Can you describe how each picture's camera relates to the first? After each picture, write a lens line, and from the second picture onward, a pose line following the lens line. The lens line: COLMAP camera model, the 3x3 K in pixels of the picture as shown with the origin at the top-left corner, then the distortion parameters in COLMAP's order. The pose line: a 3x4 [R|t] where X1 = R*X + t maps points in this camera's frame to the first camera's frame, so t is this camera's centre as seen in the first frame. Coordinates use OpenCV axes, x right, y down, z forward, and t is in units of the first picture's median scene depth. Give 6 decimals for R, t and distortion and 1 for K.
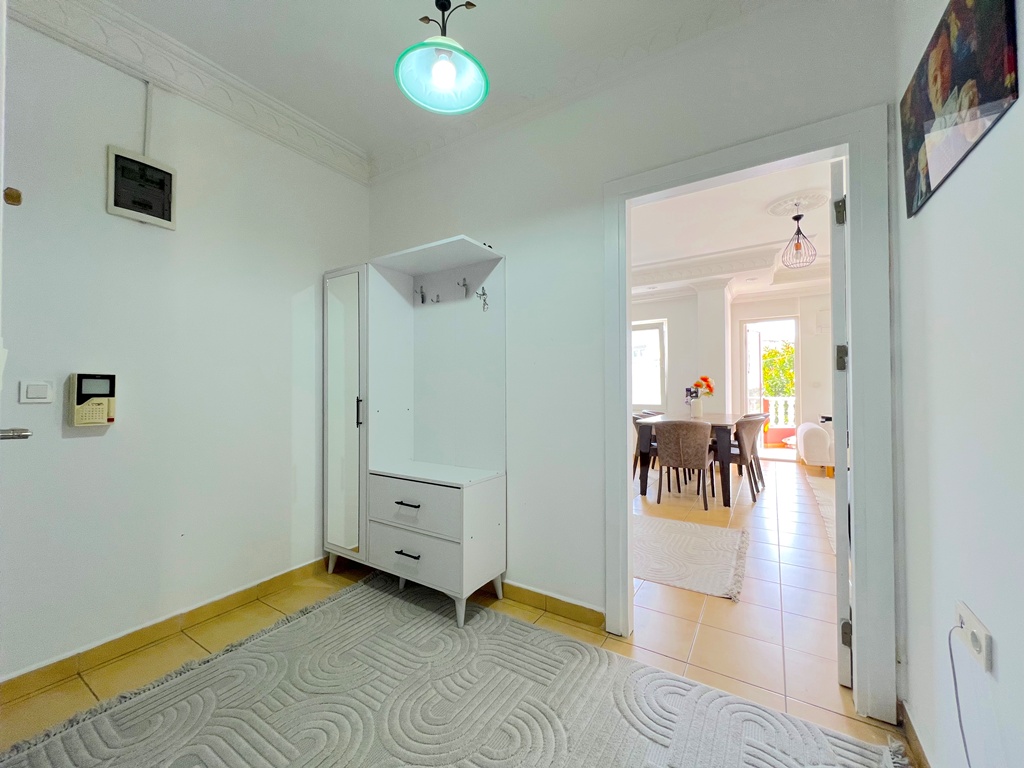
lens RADIAL K [[407.7, 0, 511.6], [0, 407.7, 382.1], [0, 0, 1]] dist [-0.002344, 0.000777]
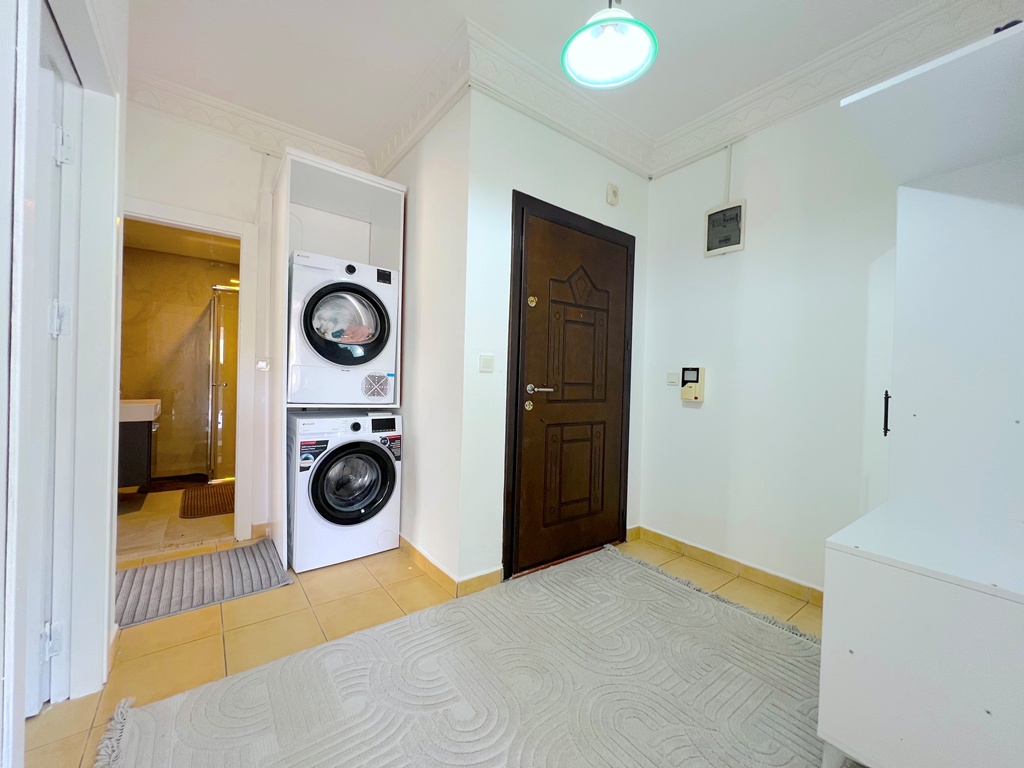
lens RADIAL K [[407.7, 0, 511.6], [0, 407.7, 382.1], [0, 0, 1]] dist [-0.002344, 0.000777]
pose [[-0.349302, 0.003282, -0.937004, 0.617583], [-0.009401, 0.999931, 0.007007, 0.028850], [0.936963, 0.011256, -0.349247, 0.842721]]
